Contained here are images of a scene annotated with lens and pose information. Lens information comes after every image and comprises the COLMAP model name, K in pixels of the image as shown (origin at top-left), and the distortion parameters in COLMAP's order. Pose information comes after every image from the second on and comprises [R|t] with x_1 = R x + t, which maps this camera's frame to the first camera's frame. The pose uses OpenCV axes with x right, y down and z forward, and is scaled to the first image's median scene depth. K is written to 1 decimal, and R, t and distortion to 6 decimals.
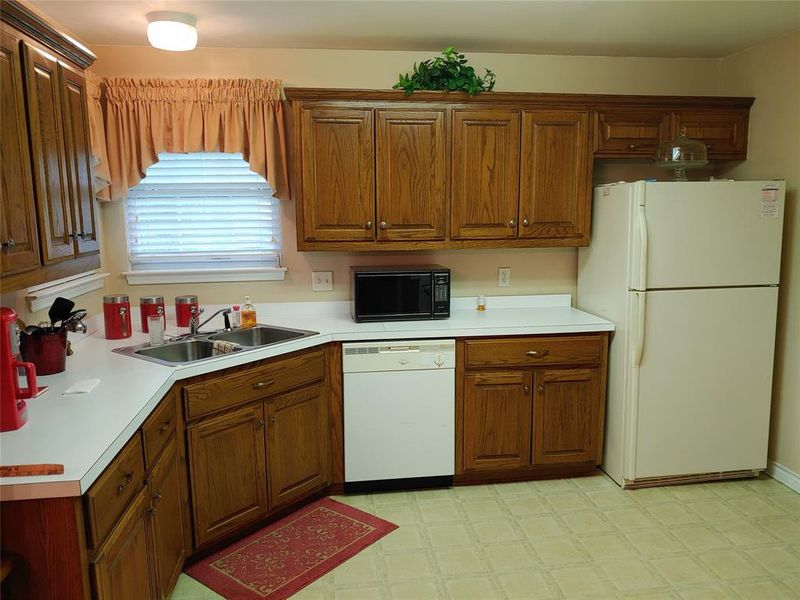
lens RADIAL K [[626.1, 0, 406.9], [0, 626.1, 301.4], [0, 0, 1]] dist [-0.004458, 0.010268]
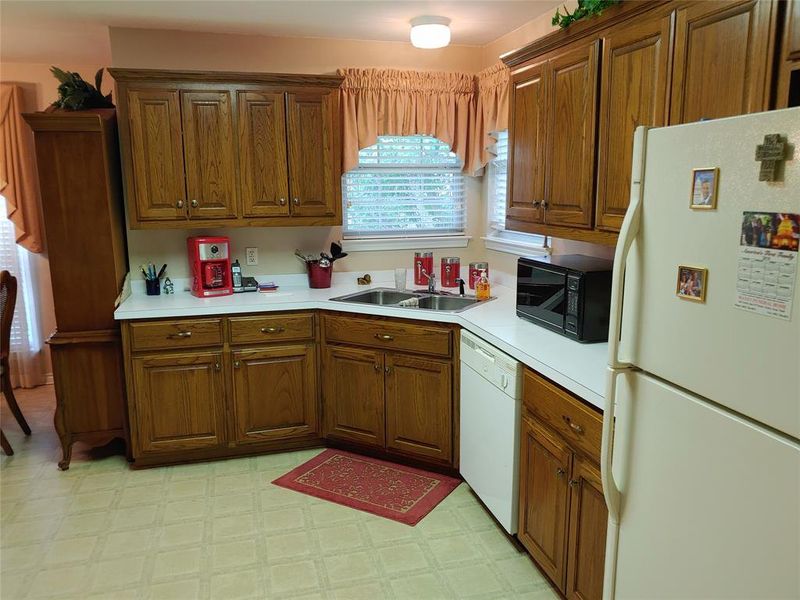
lens RADIAL K [[626.1, 0, 402.9], [0, 626.1, 295.3], [0, 0, 1]] dist [-0.004458, 0.010268]
pose [[0.136405, 0.183071, -0.973591, 0.839236], [-0.142201, 0.976217, 0.163642, -0.129030], [0.980394, 0.116124, 0.159194, 0.801652]]
